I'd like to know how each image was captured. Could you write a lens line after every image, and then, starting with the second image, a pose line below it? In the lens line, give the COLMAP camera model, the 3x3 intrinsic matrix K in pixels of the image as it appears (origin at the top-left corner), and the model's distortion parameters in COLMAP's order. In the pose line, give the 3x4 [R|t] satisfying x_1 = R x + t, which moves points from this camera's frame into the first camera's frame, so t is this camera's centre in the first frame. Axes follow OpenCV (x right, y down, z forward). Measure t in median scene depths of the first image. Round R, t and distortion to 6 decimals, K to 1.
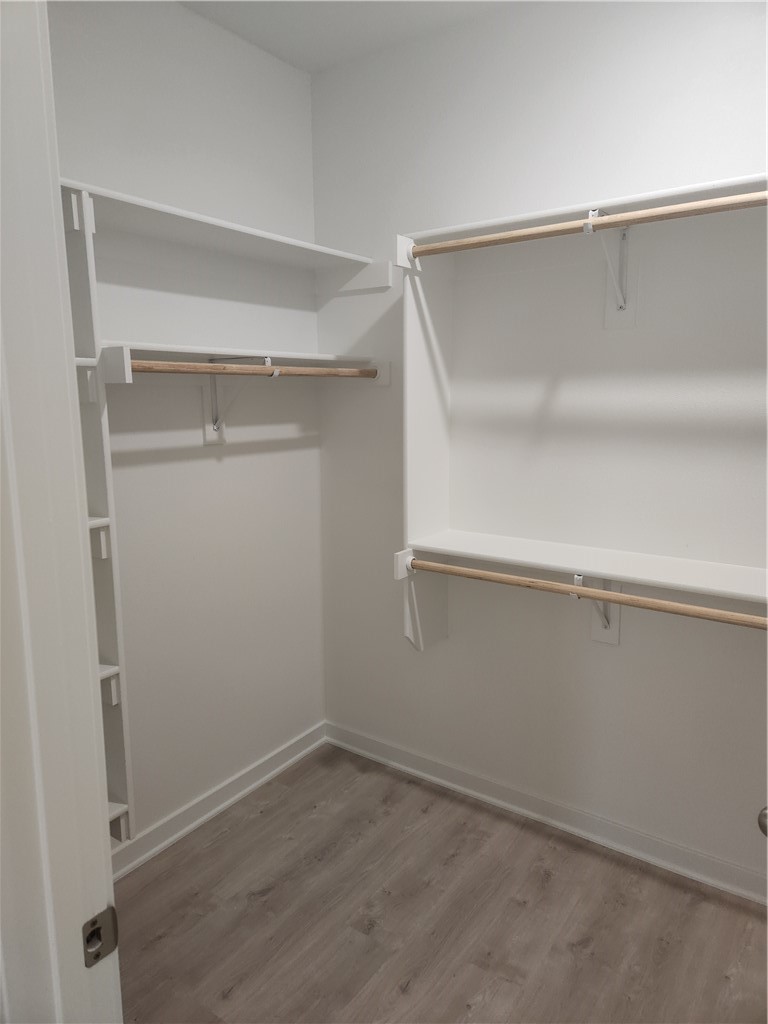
lens RADIAL K [[689.9, 0, 384.8], [0, 689.9, 506.6], [0, 0, 1]] dist [0.079748, -0.074247]
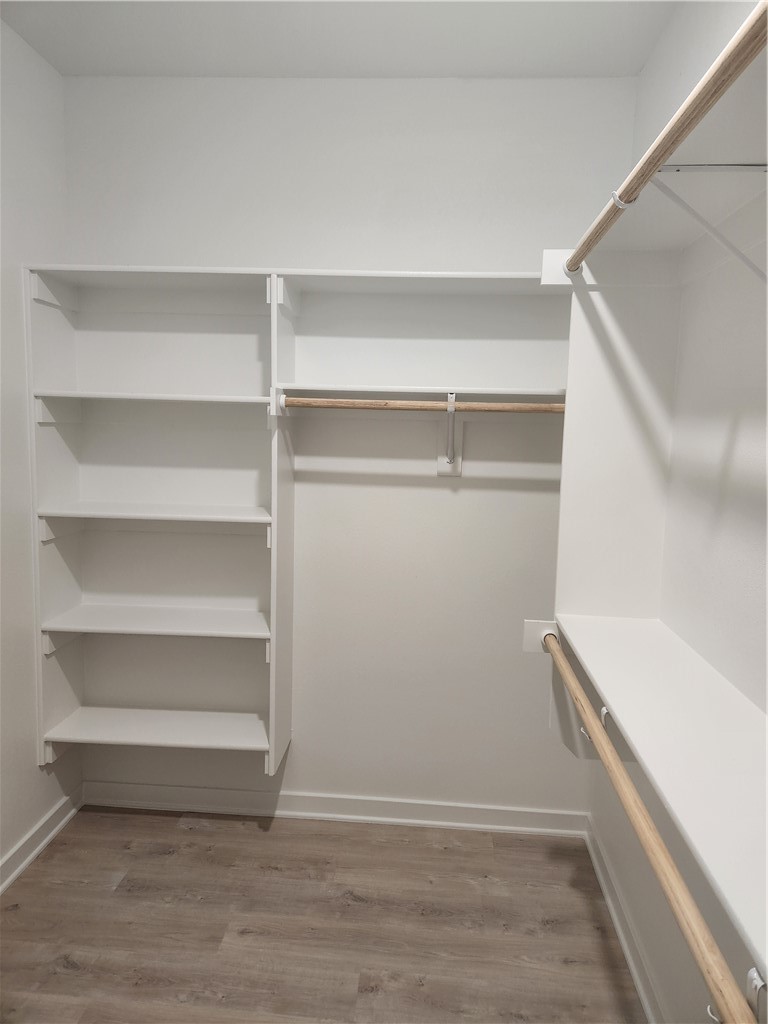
lens RADIAL K [[689.9, 0, 384.8], [0, 689.9, 506.6], [0, 0, 1]] dist [0.079748, -0.074247]
pose [[0.507025, 0.125176, -0.852793, 0.642427], [-0.171612, 0.984250, 0.042440, -0.075869], [0.844674, 0.124831, 0.520521, 0.398218]]
